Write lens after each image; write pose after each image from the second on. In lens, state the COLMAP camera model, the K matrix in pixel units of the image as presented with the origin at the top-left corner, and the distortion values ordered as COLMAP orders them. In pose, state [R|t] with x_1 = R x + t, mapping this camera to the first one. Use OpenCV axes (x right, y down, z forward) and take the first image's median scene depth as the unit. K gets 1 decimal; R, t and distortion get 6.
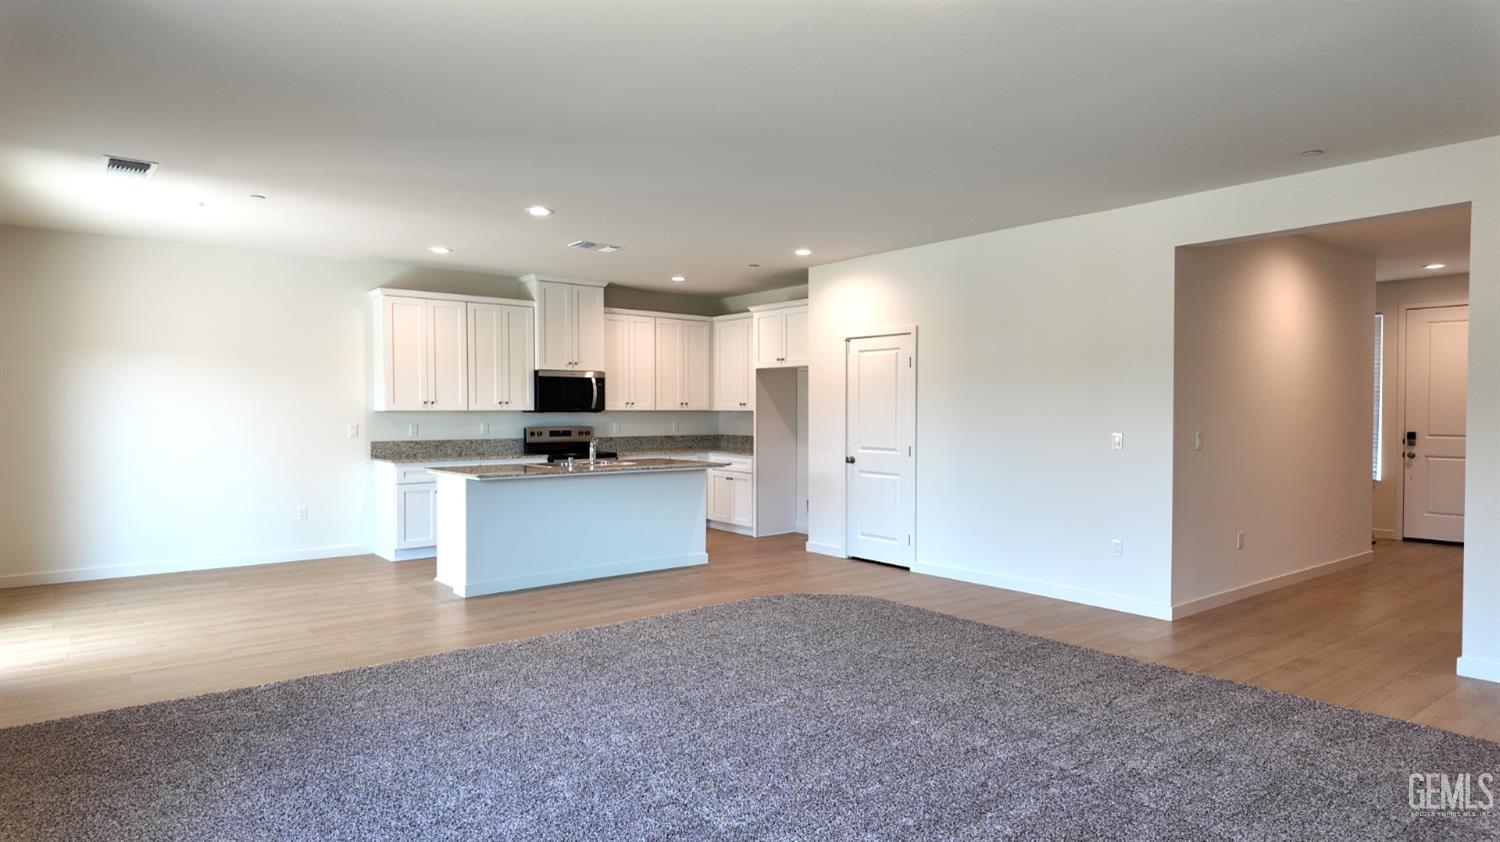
lens RADIAL K [[899.4, 0, 747.9], [0, 899.4, 417.2], [0, 0, 1]] dist [0.090110, -0.001209]
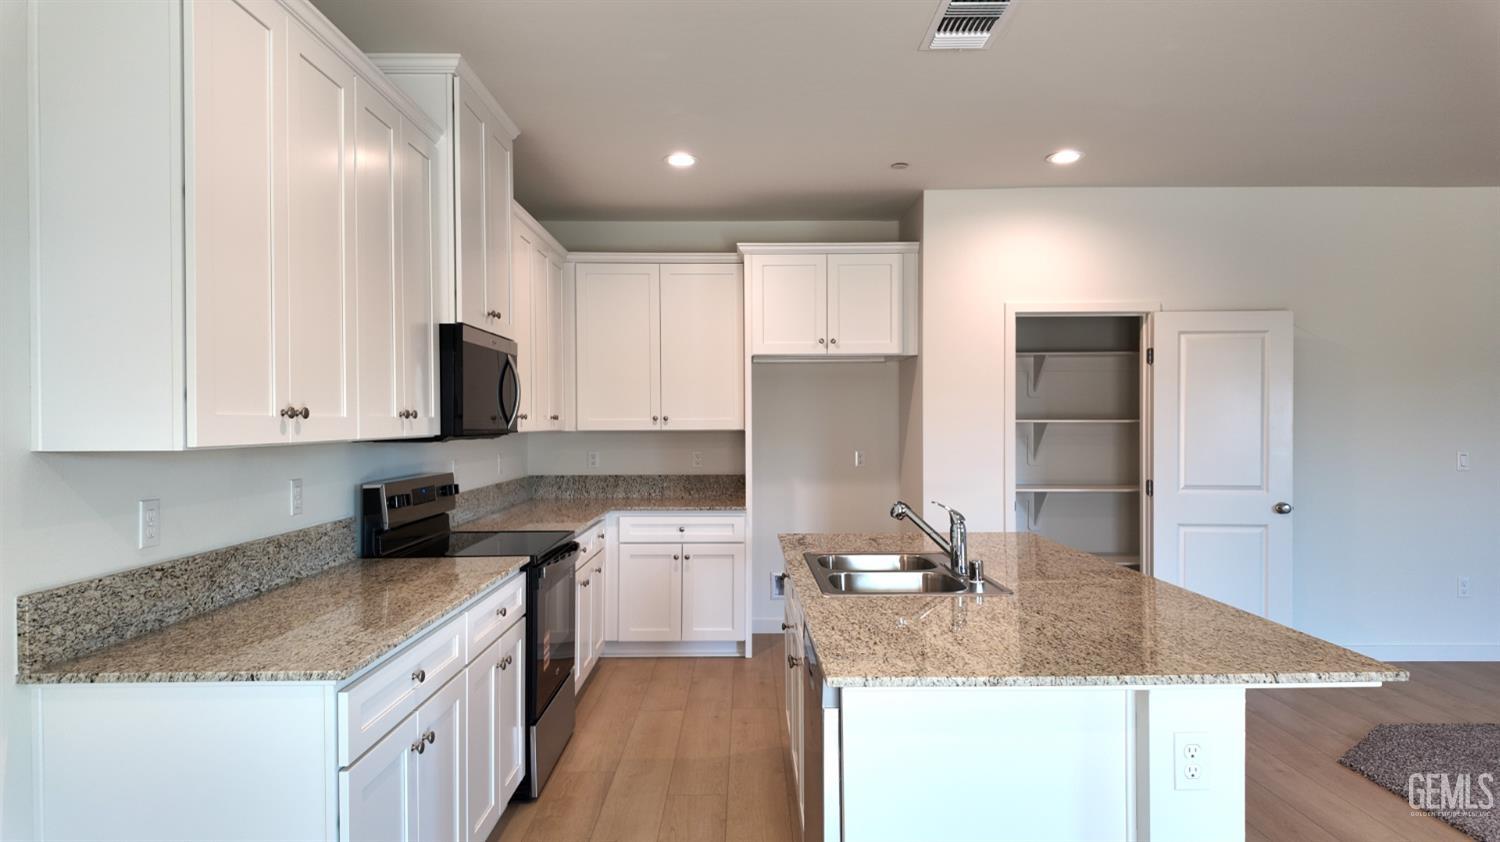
lens RADIAL K [[828.4, 0, 750.0], [0, 828.4, 421.0], [0, 0, 1]] dist [-0.082062, -0.000790]
pose [[0.614909, -0.003130, 0.788592, -0.398718], [0.018189, 0.999782, -0.010215, -0.007325], [-0.788388, 0.020625, 0.614832, 0.687112]]
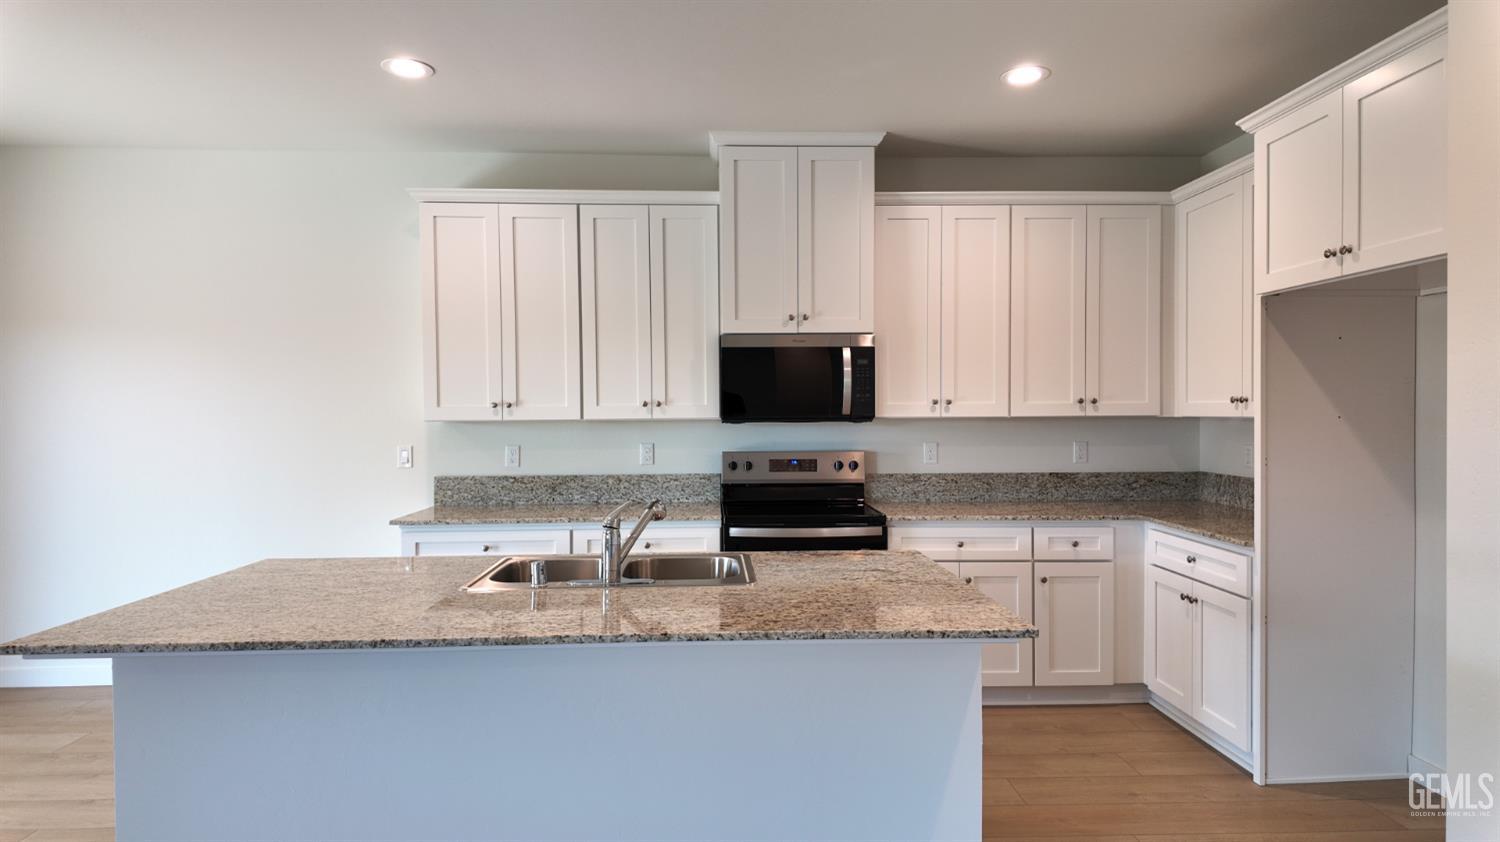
lens RADIAL K [[899.4, 0, 747.9], [0, 899.4, 417.2], [0, 0, 1]] dist [0.090110, -0.001209]
pose [[0.809587, -0.004496, -0.586983, 0.057693], [0.001272, 0.999982, -0.005905, -0.005252], [0.586998, 0.004034, 0.809578, 0.599679]]
